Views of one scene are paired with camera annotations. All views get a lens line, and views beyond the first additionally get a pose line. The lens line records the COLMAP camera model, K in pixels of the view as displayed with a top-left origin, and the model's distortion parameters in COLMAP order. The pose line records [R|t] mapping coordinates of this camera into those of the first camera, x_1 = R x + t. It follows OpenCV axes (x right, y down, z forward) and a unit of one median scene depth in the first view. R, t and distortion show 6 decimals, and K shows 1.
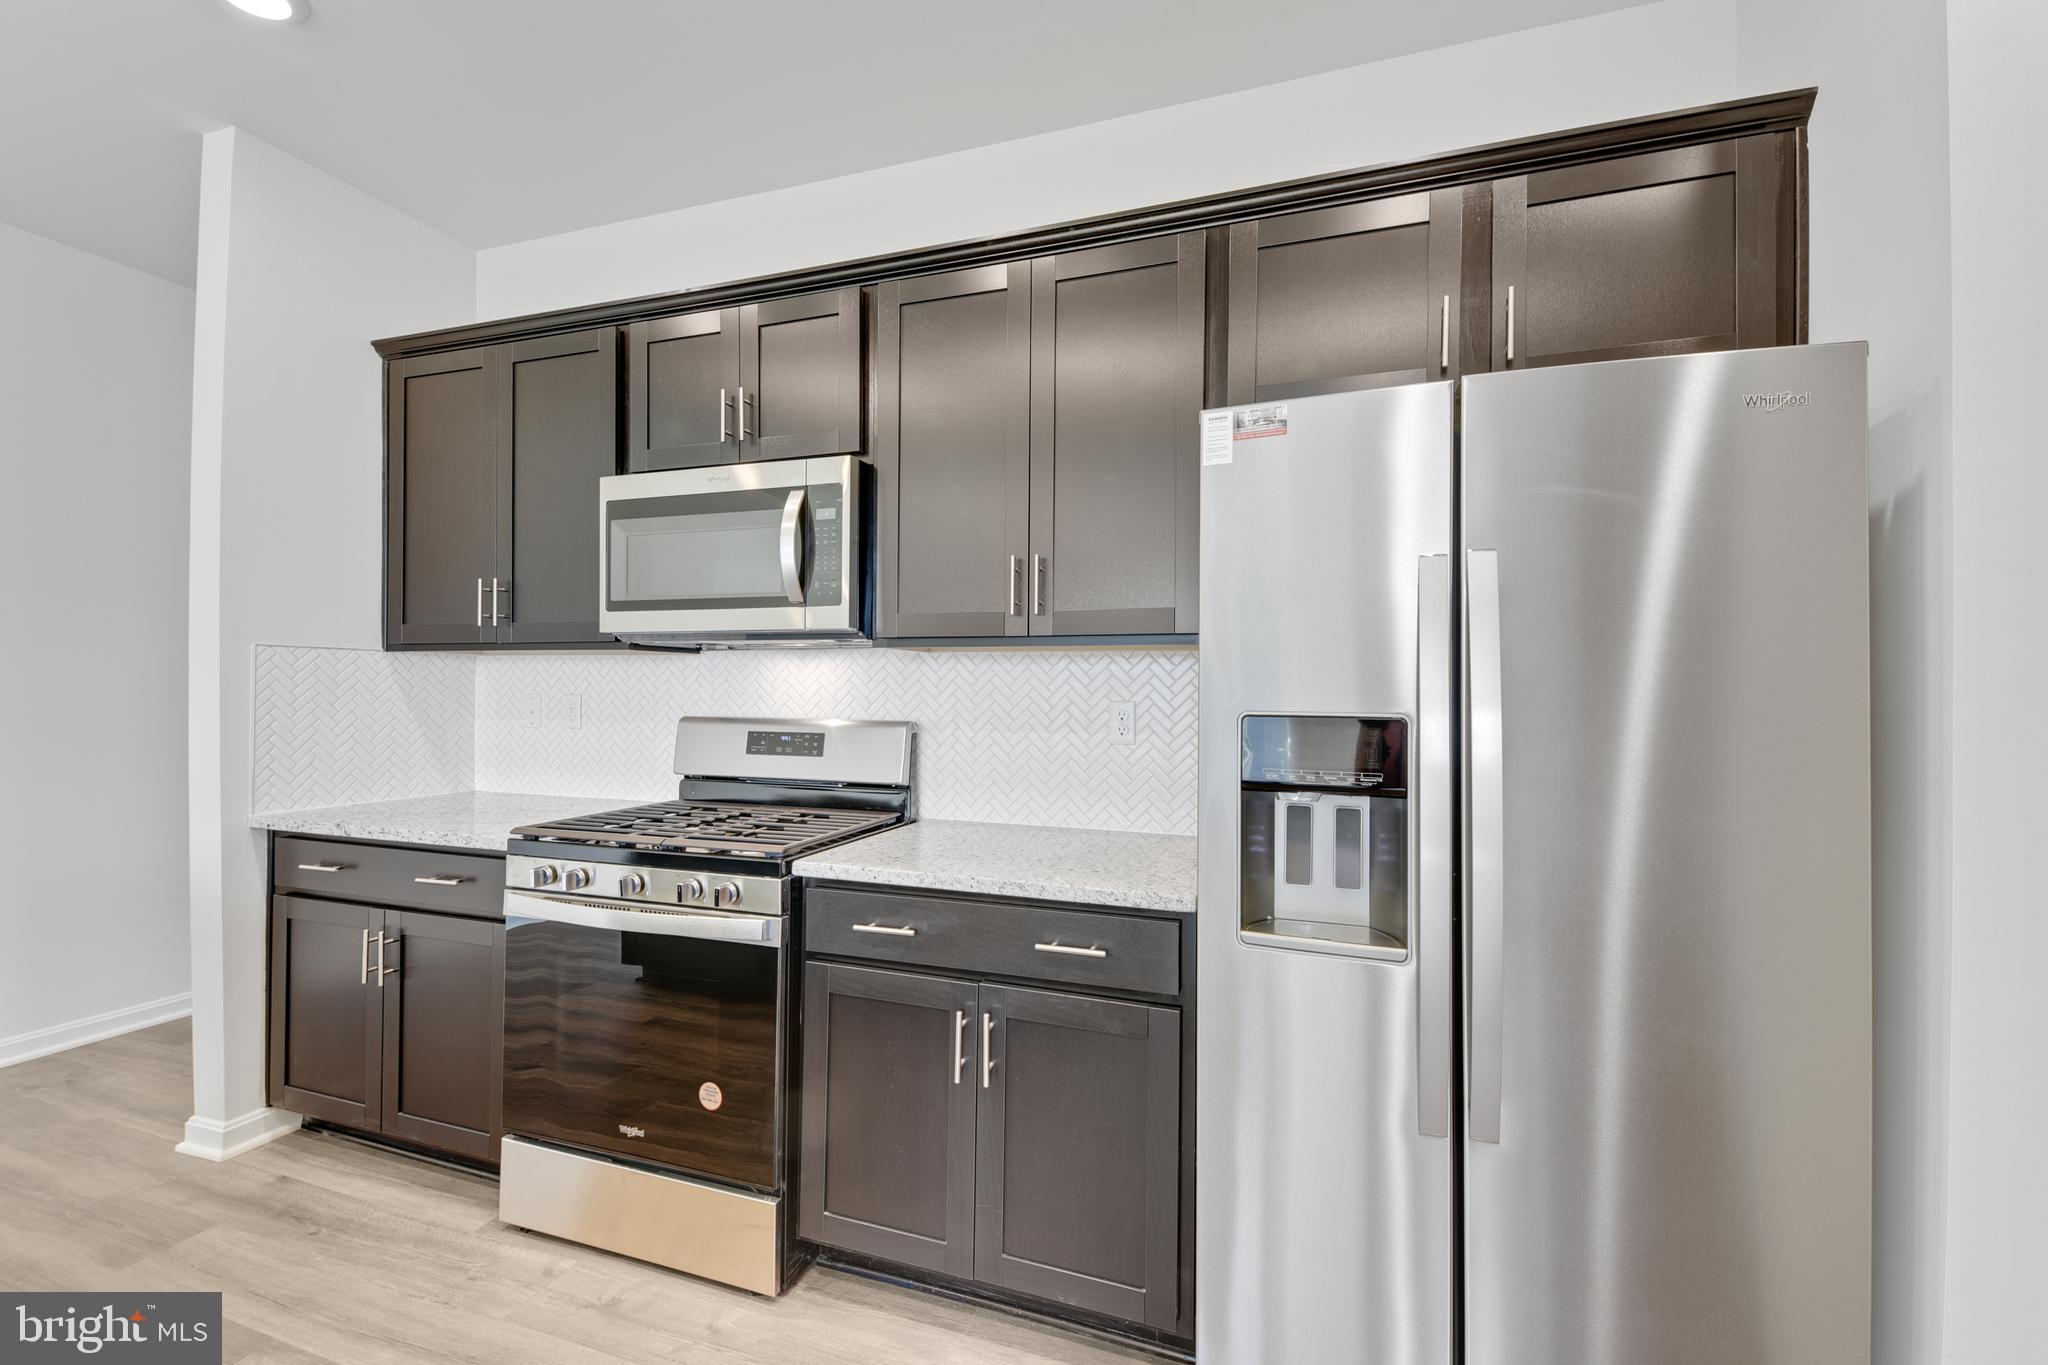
lens RADIAL K [[899.7, 0, 1024.0], [0, 899.7, 682.5], [0, 0, 1]] dist [0.004364, -0.000075]
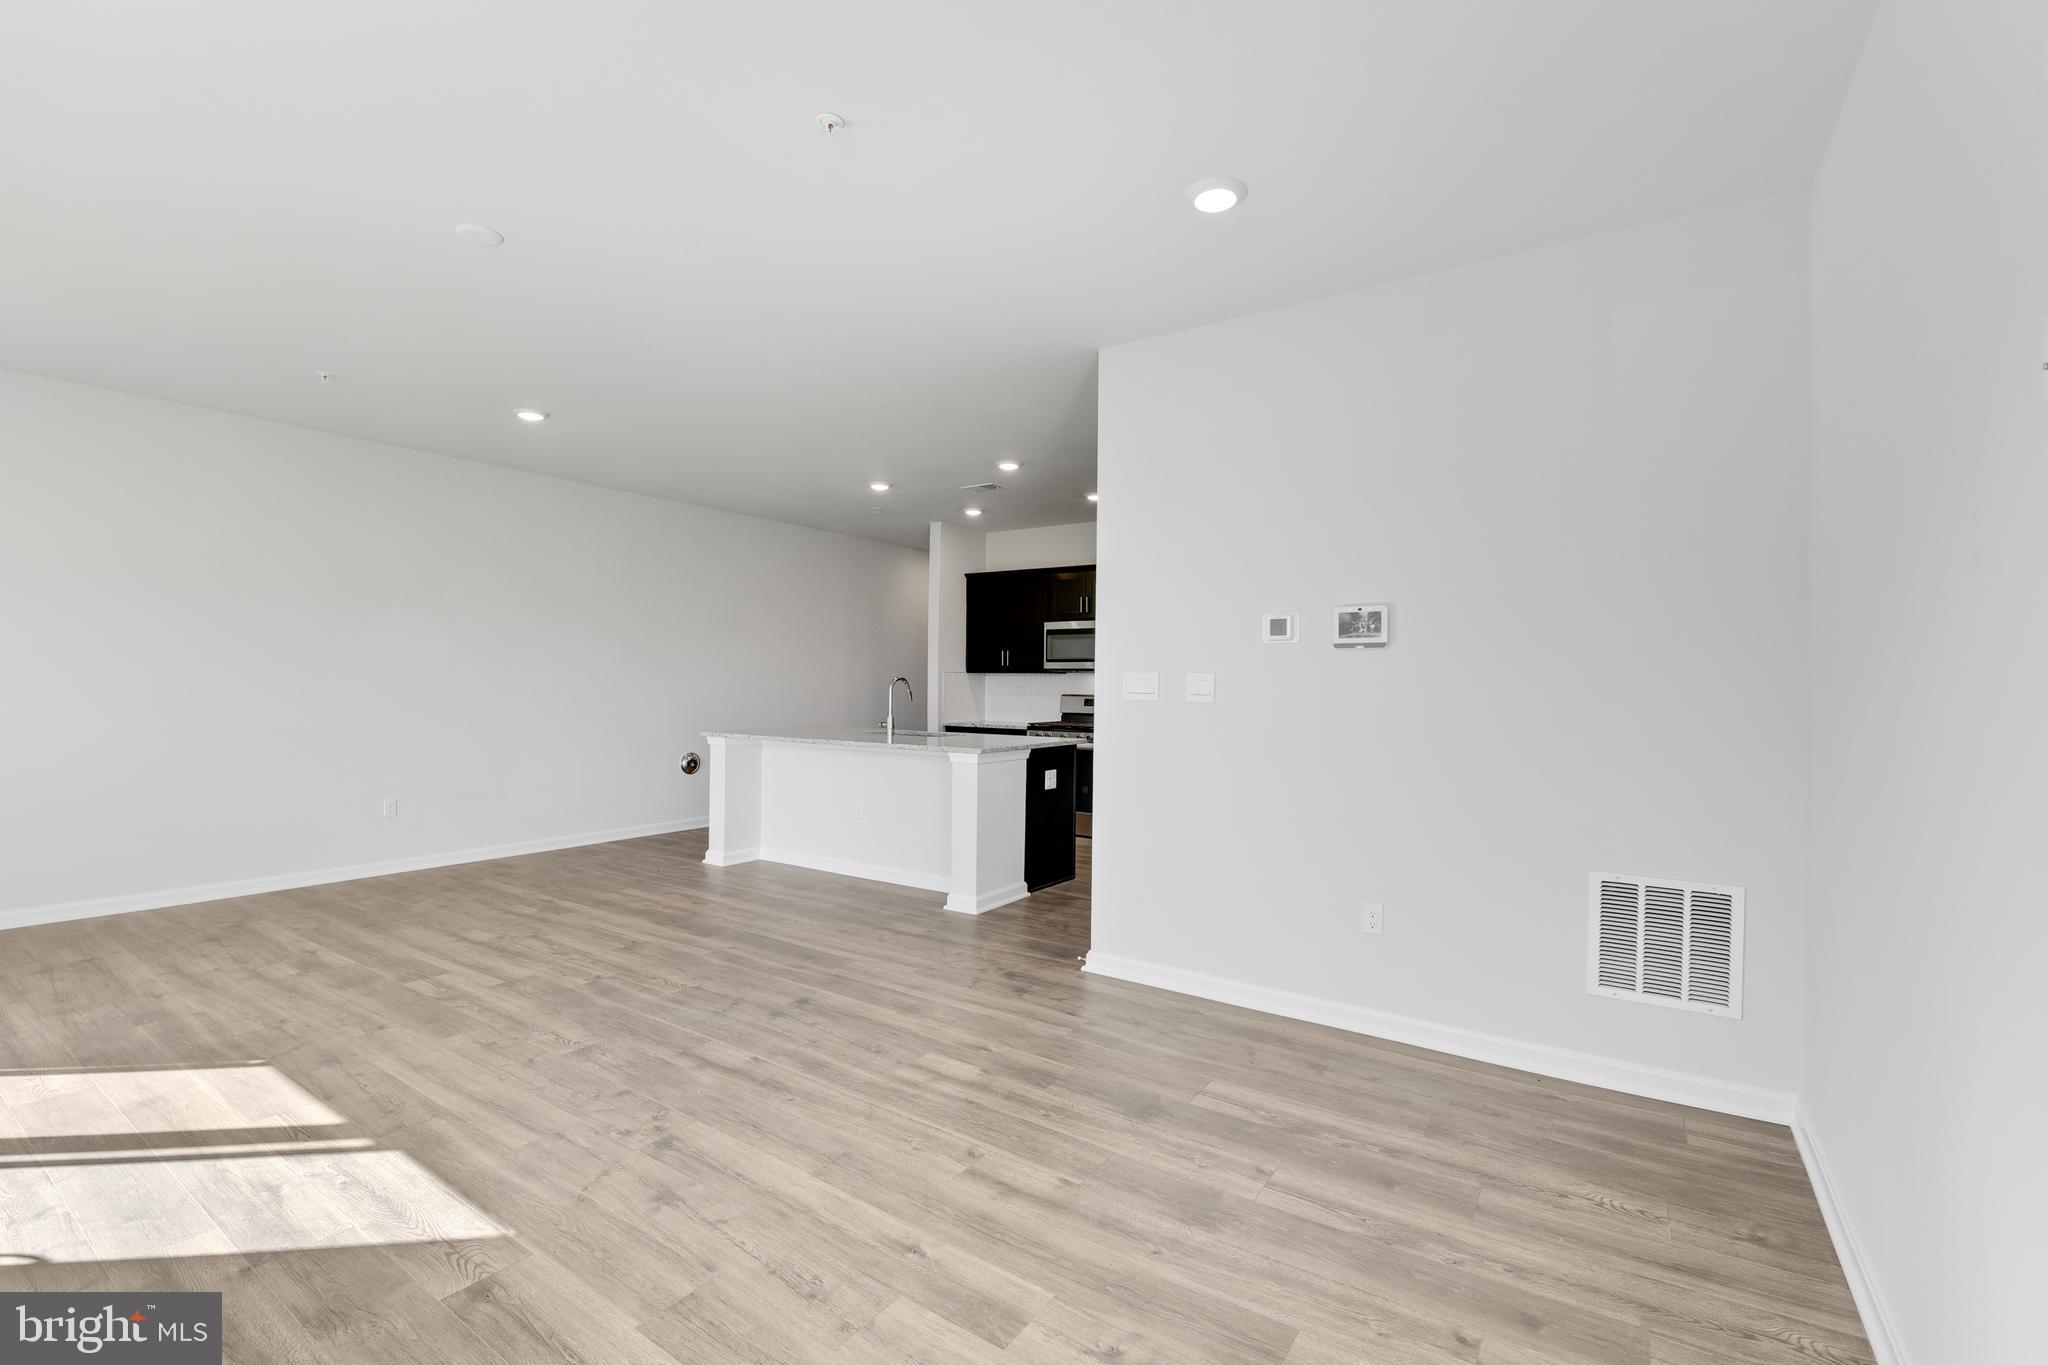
lens RADIAL K [[893.4, 0, 1028.8], [0, 893.4, 672.9], [0, 0, 1]] dist [-0.008555, -0.007316]
pose [[0.969242, 0.002150, -0.246101, 0.332397], [-0.004076, 0.999965, -0.007315, -0.014657], [0.246077, 0.008093, 0.969217, -2.505301]]
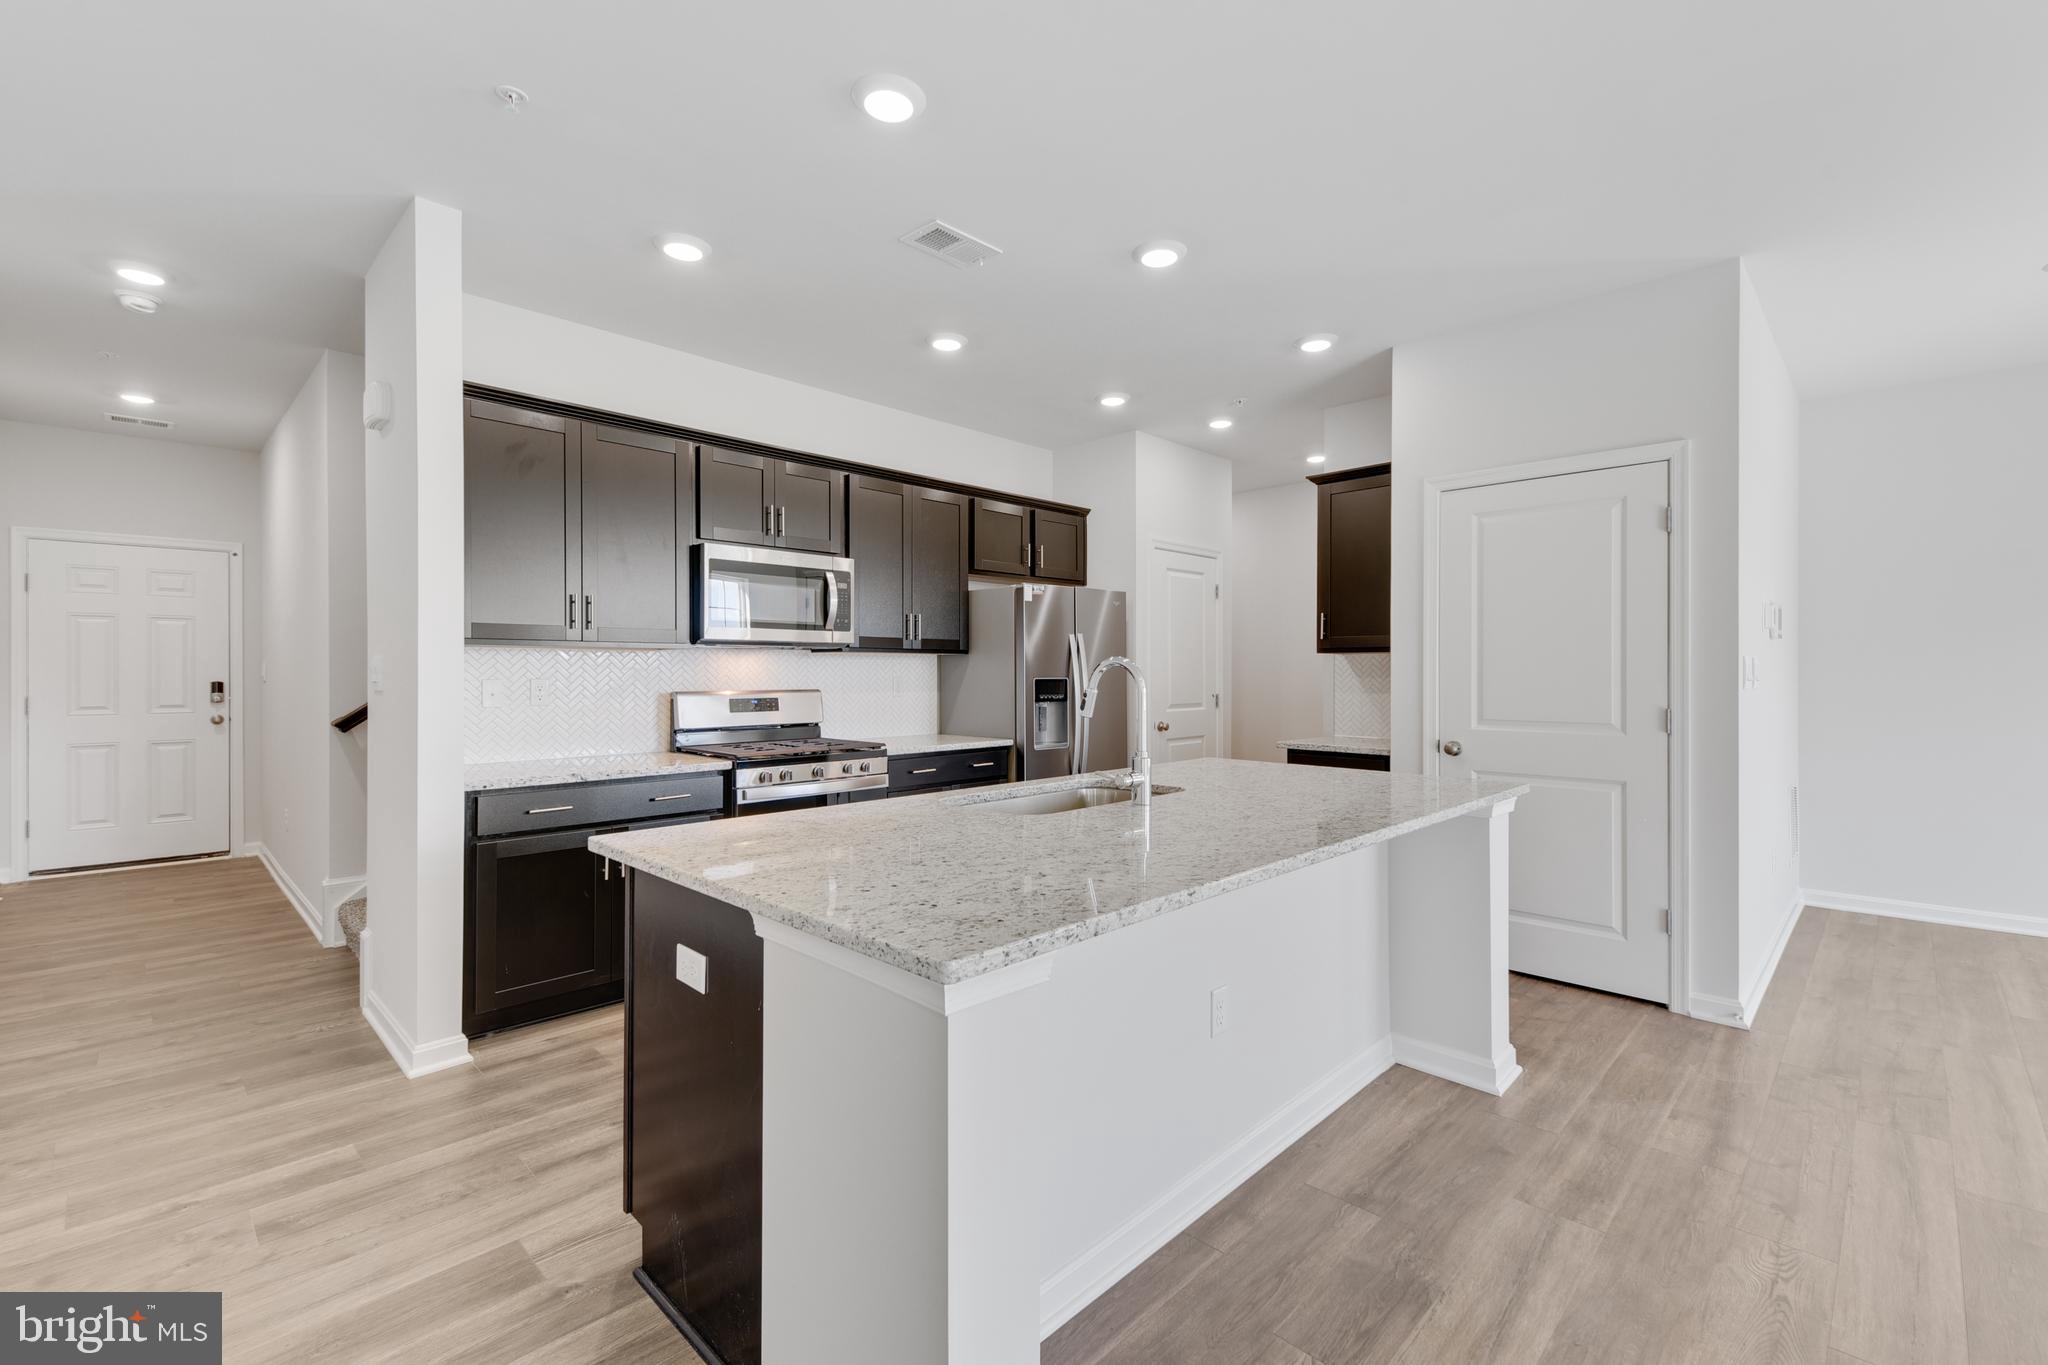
lens RADIAL K [[888.2, 0, 1026.9], [0, 888.2, 667.9], [0, 0, 1]] dist [0.027897, -0.014659]
pose [[0.416471, -0.003749, 0.909141, -1.859076], [-0.002237, 0.999984, 0.005148, -0.014588], [-0.909146, -0.004177, 0.416456, -0.211247]]
